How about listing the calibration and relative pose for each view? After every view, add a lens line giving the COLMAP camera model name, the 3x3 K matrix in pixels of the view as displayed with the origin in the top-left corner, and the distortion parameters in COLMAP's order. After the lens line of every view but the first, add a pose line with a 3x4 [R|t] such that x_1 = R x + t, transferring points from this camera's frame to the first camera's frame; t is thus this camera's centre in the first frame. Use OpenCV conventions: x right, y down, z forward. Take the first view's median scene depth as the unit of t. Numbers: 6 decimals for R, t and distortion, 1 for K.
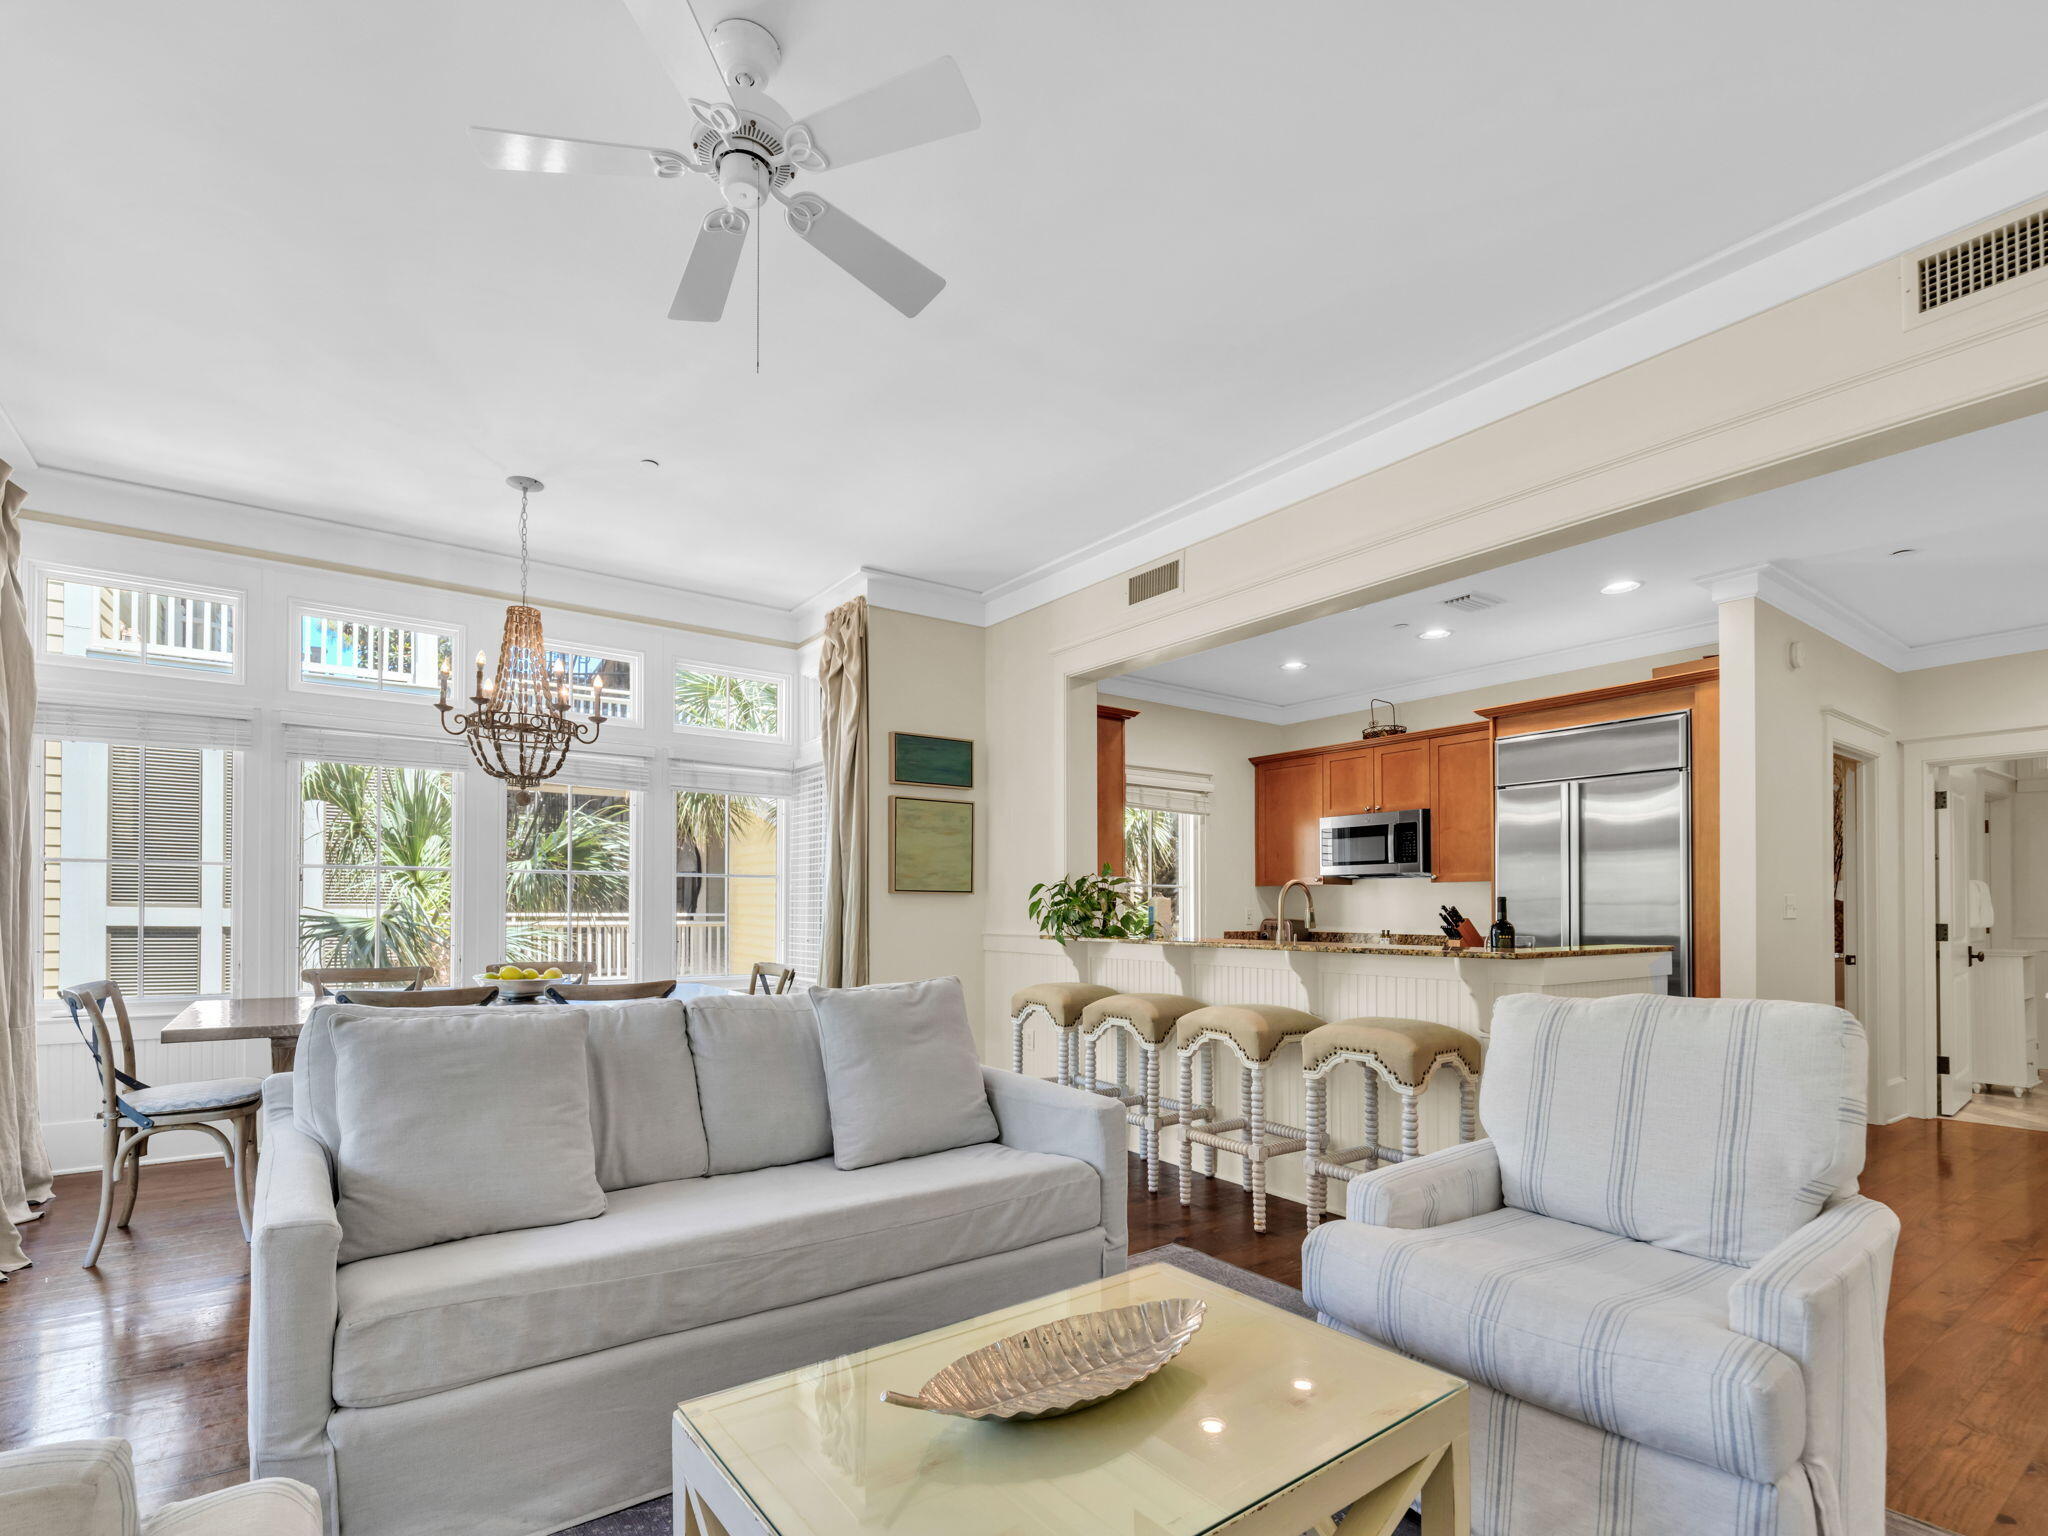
lens RADIAL K [[975.0, 0, 1024.3], [0, 975.0, 801.4], [0, 0, 1]] dist [0.002597, 0.000174]
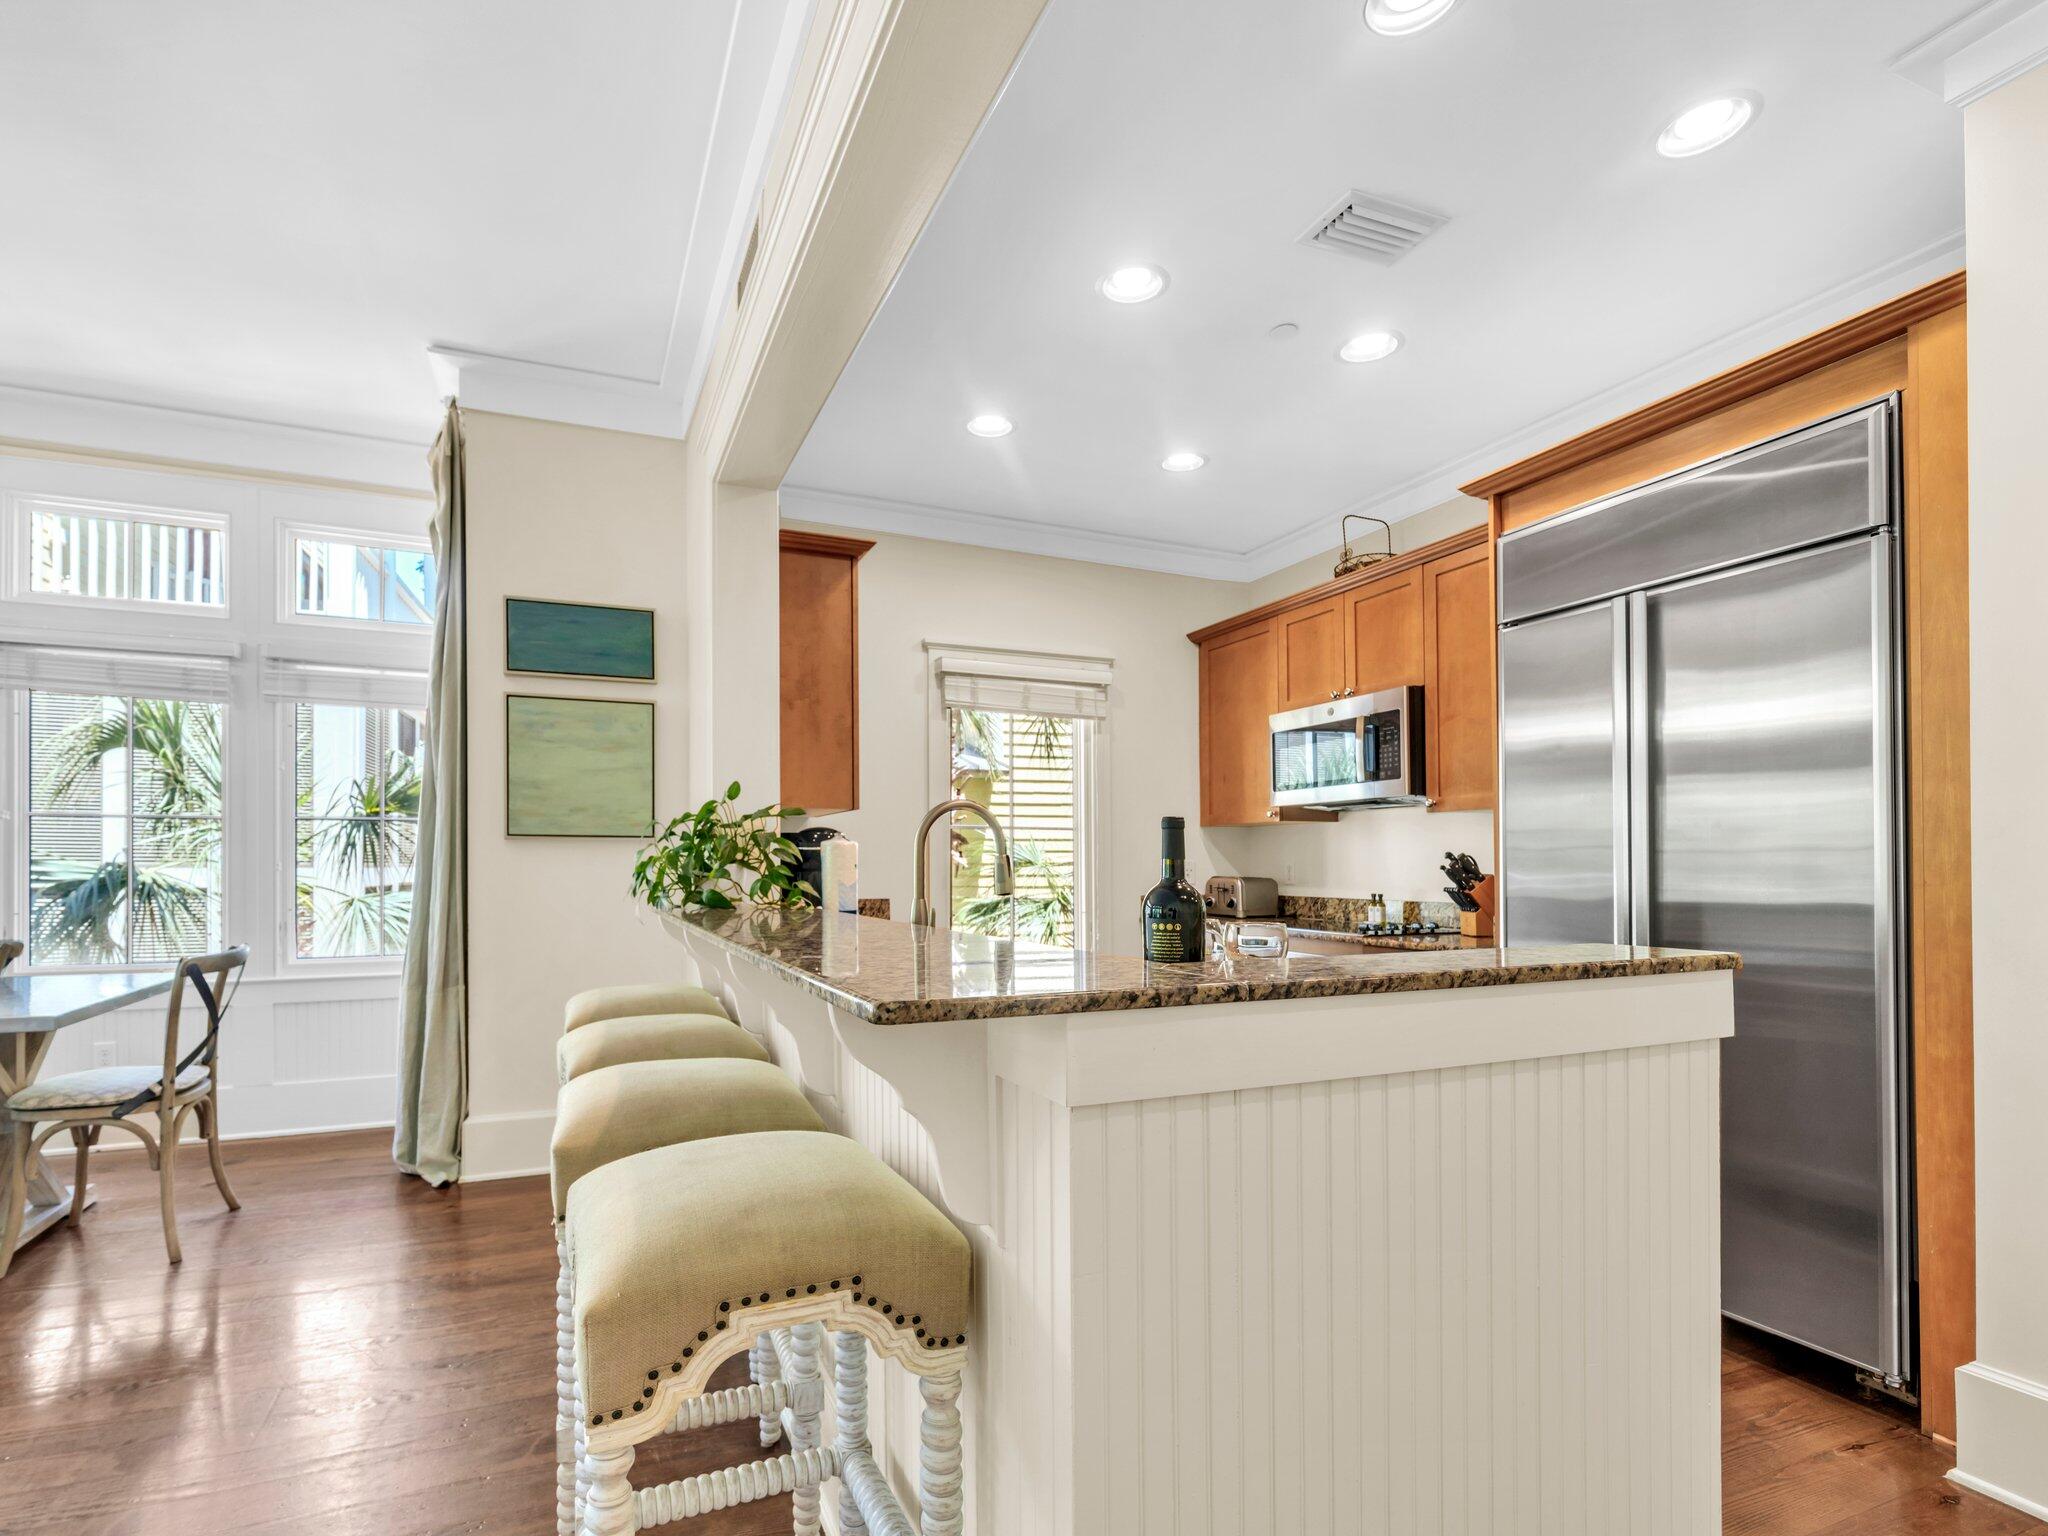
lens RADIAL K [[975.0, 0, 1024.3], [0, 975.0, 801.4], [0, 0, 1]] dist [0.002597, 0.000174]
pose [[0.971211, -0.020774, -0.237315, 0.327015], [0.030662, 0.998805, 0.038050, 0.047879], [0.236241, -0.044232, 0.970687, 0.385366]]
